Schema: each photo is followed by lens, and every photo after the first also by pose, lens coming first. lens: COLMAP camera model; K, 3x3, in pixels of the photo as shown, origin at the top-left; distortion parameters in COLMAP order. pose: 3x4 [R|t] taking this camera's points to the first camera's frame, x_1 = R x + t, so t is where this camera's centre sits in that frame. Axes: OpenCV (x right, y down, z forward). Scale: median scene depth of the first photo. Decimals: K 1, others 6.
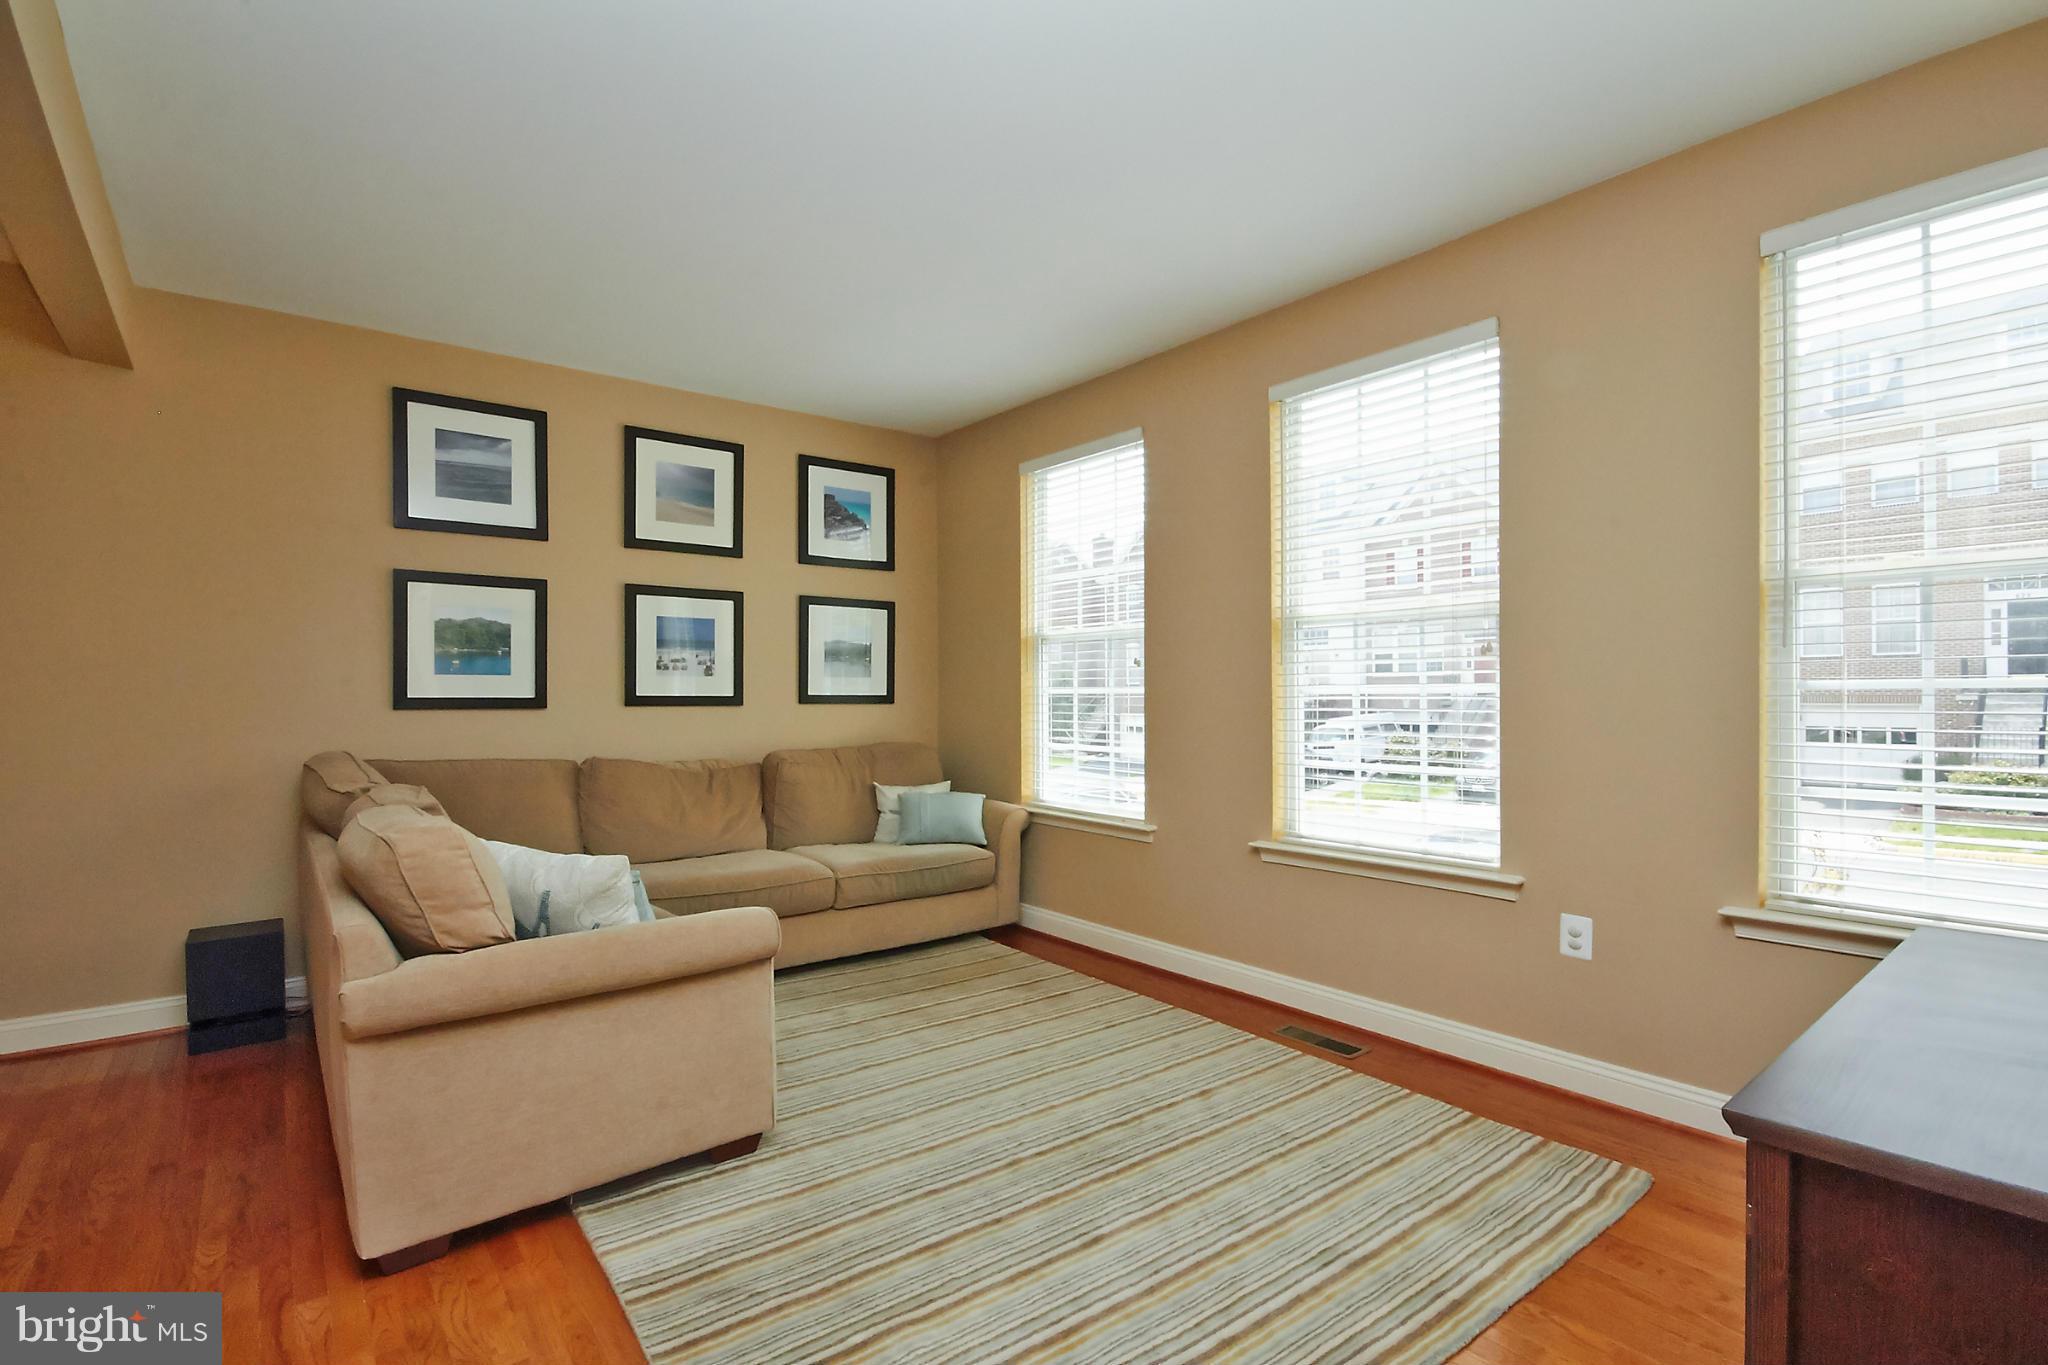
lens RADIAL K [[946.0, 0, 1024.6], [0, 946.0, 691.2], [0, 0, 1]] dist [-0.001307, 0.000131]
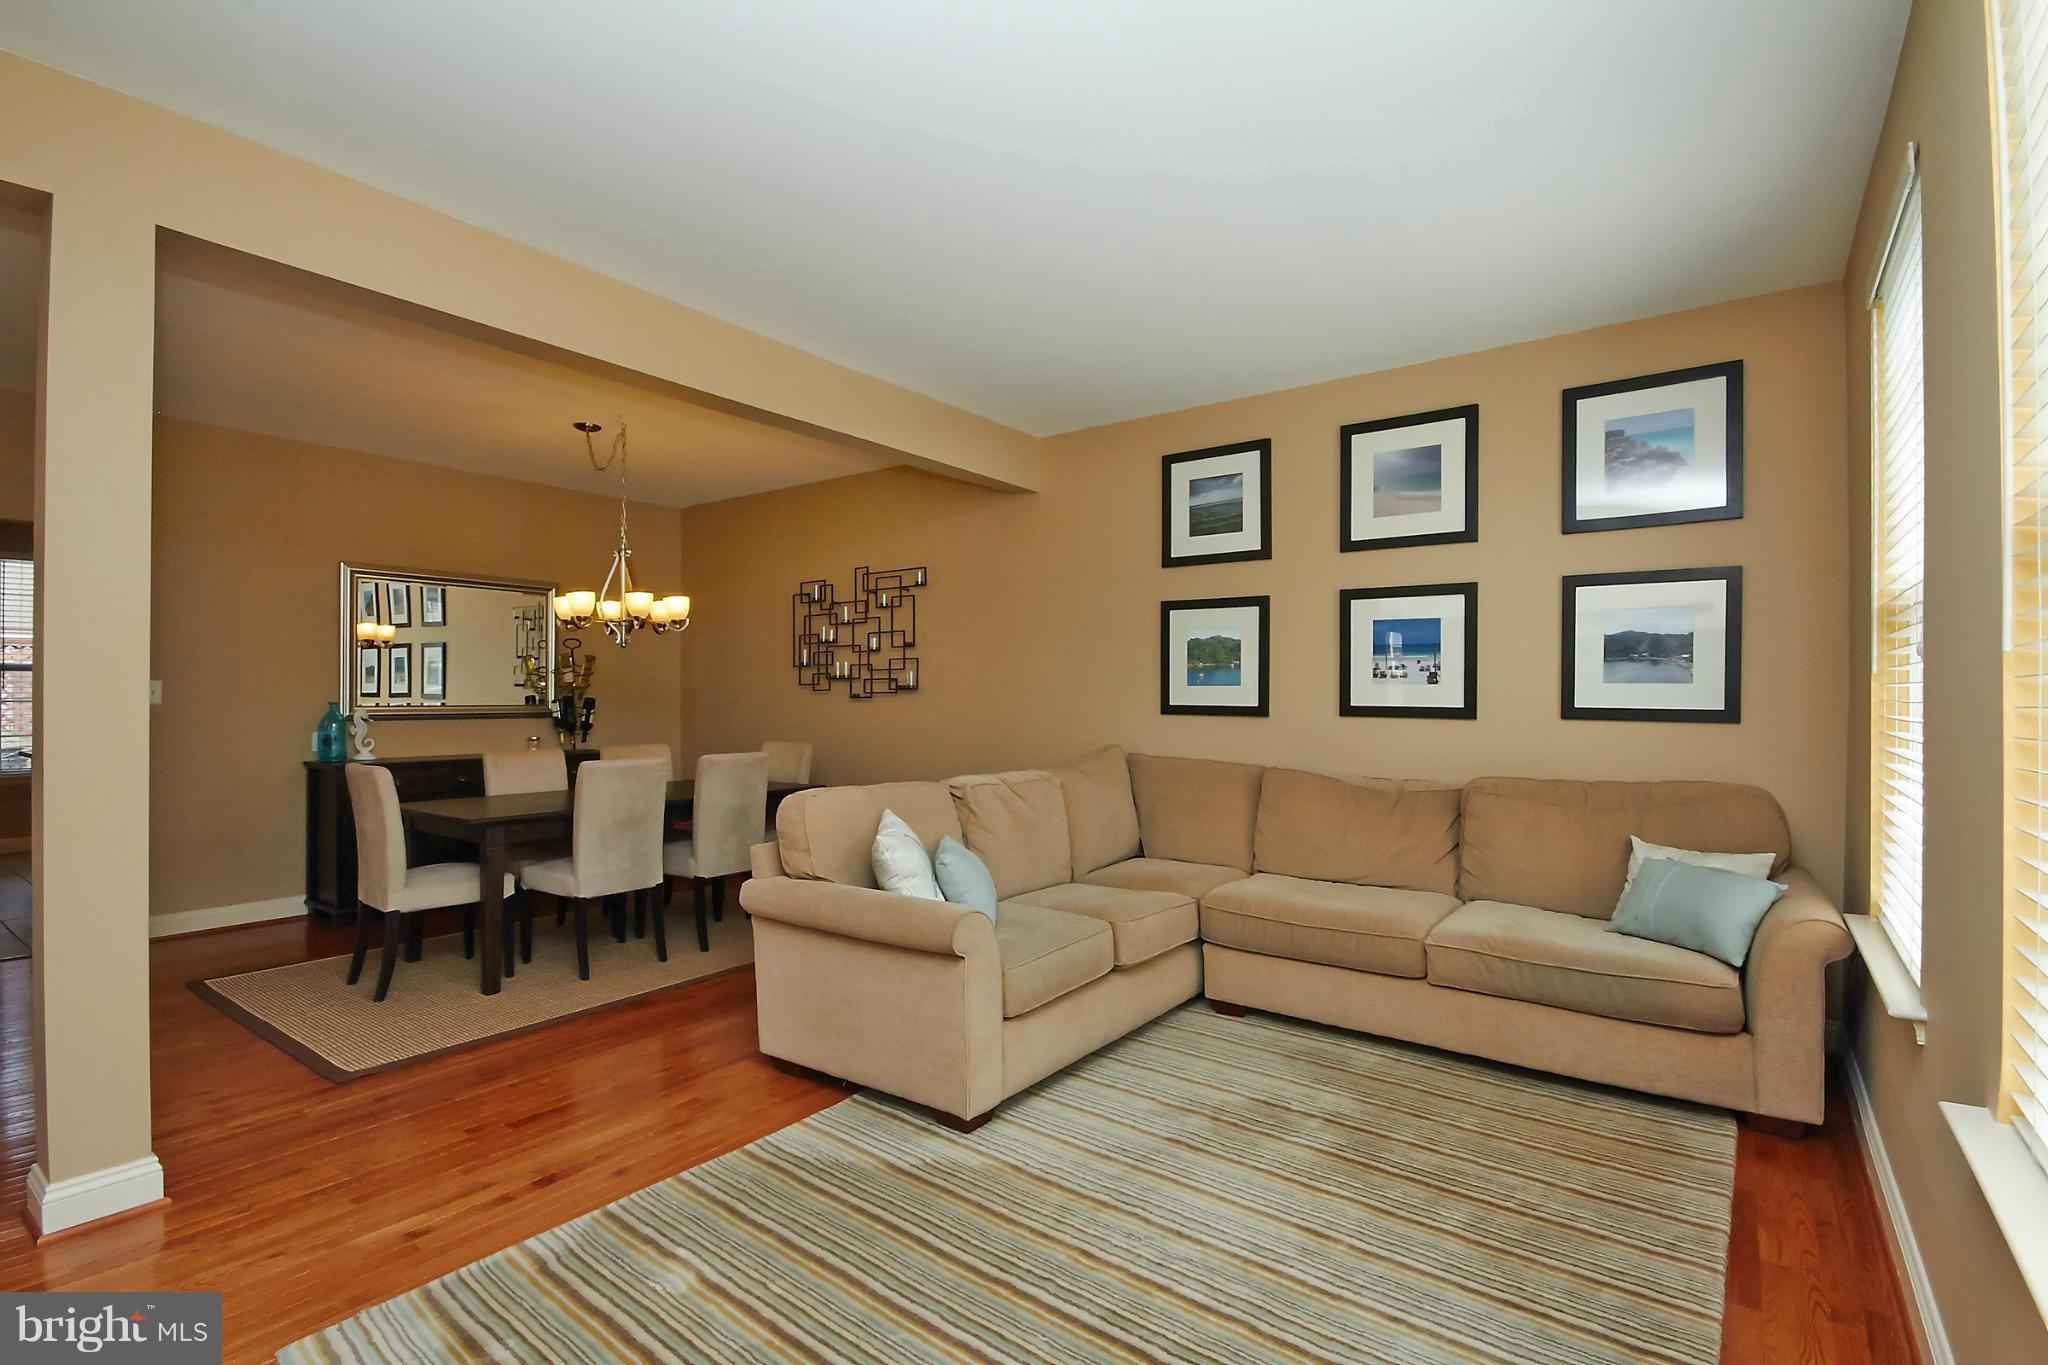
lens RADIAL K [[946.0, 0, 1024.6], [0, 946.0, 691.2], [0, 0, 1]] dist [-0.001307, 0.000131]
pose [[0.263924, 0.001122, -0.964543, 0.427438], [-0.001551, 0.999999, 0.000738, -0.010108], [0.964542, 0.001301, 0.263926, 0.432269]]
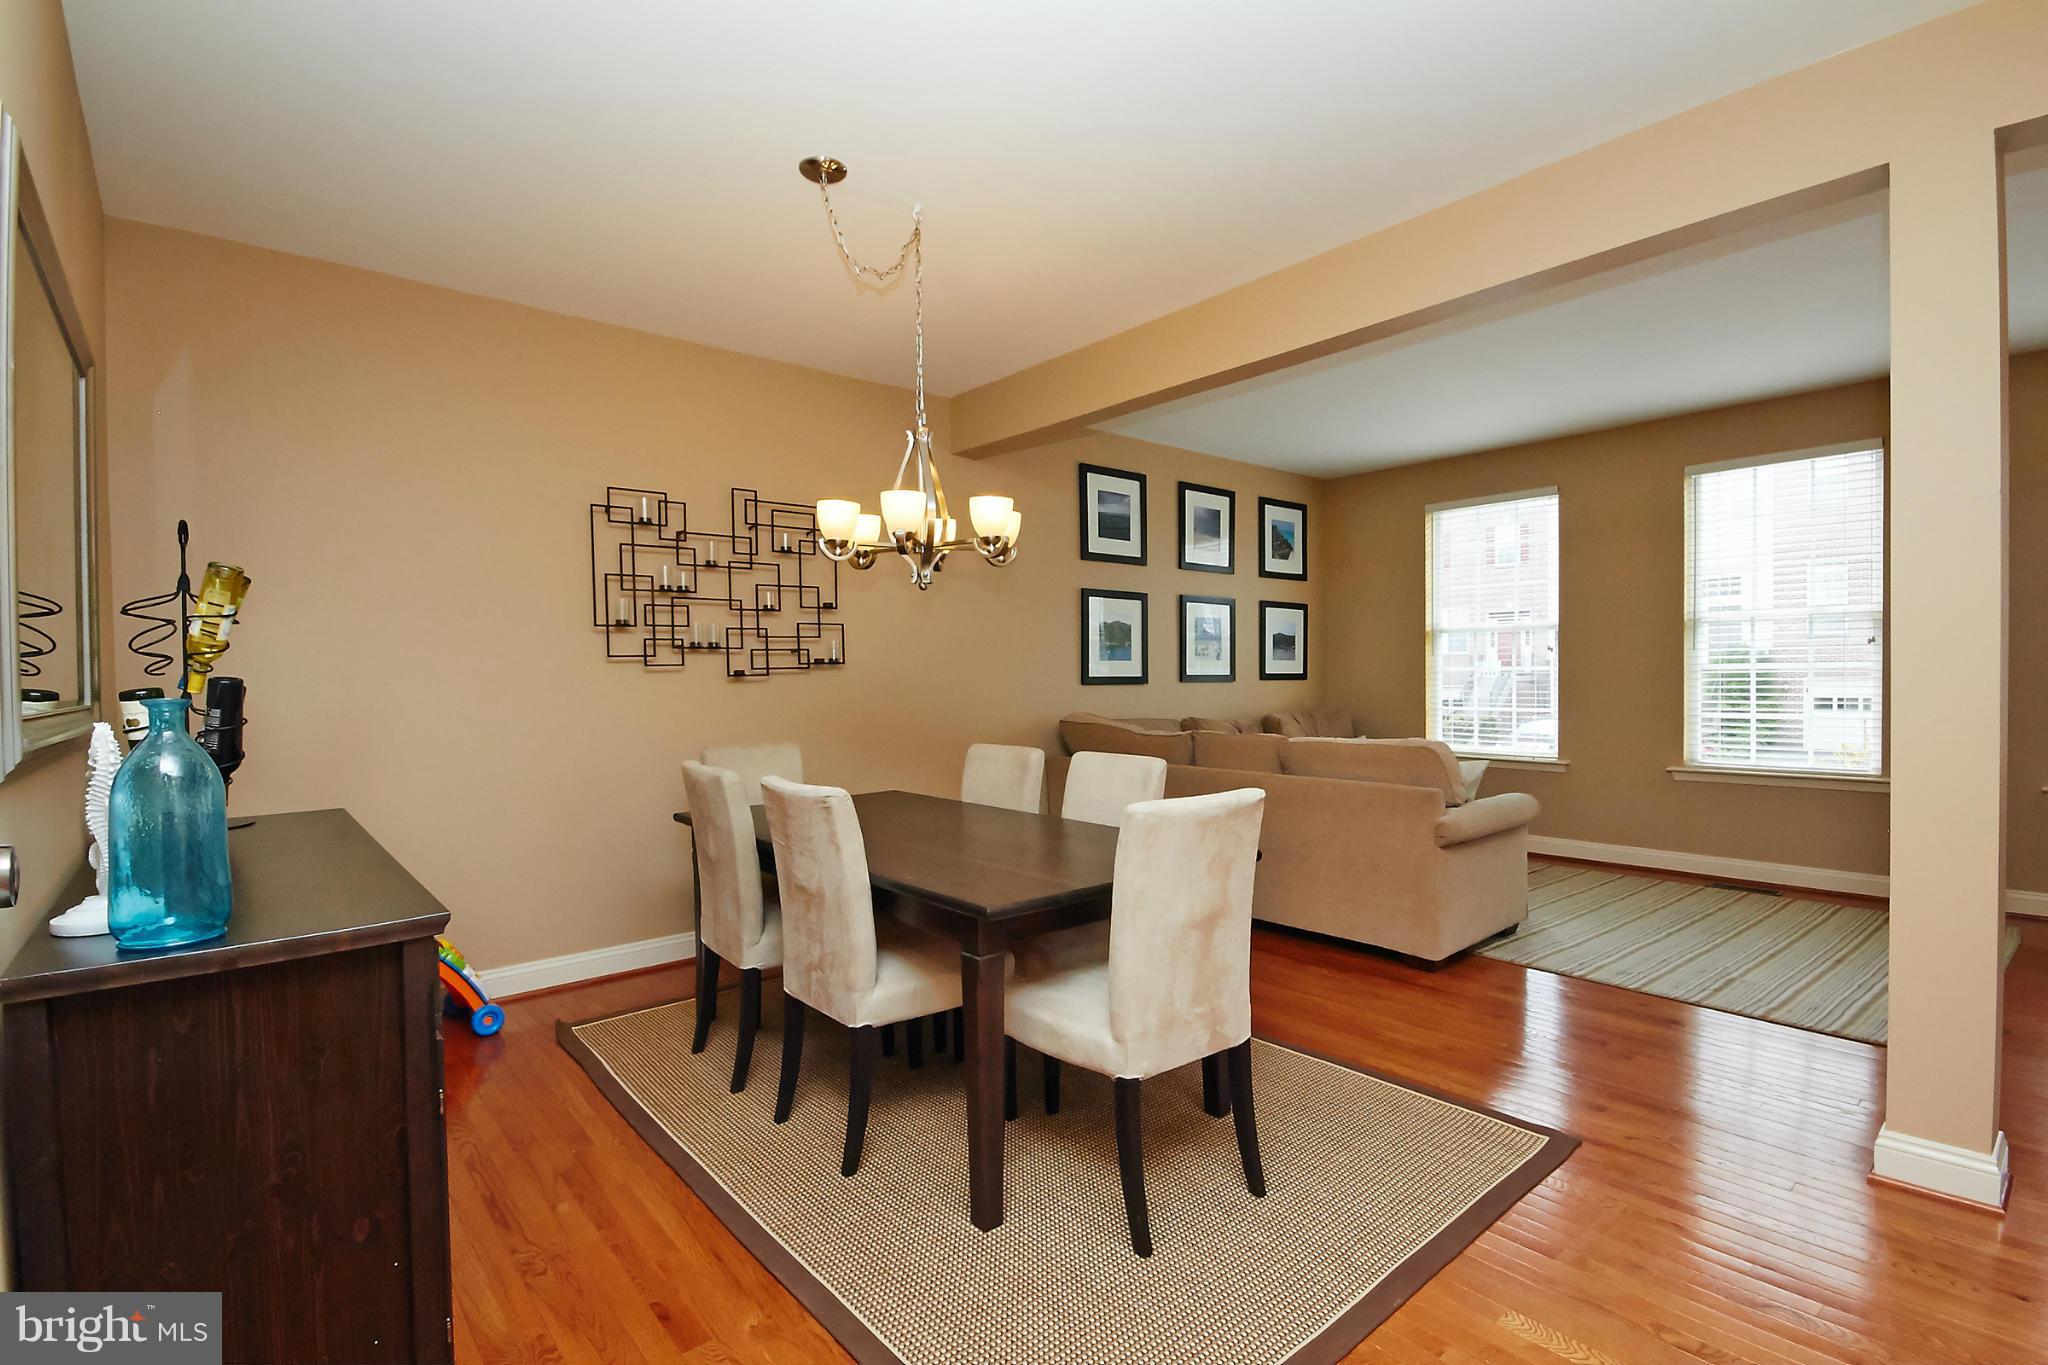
lens RADIAL K [[946.0, 0, 1024.6], [0, 946.0, 691.2], [0, 0, 1]] dist [-0.001307, 0.000131]
pose [[0.999407, -0.005610, 0.033986, -0.703115], [0.004762, 0.999677, 0.024966, -0.006682], [-0.034115, -0.024789, 0.999110, -0.400615]]
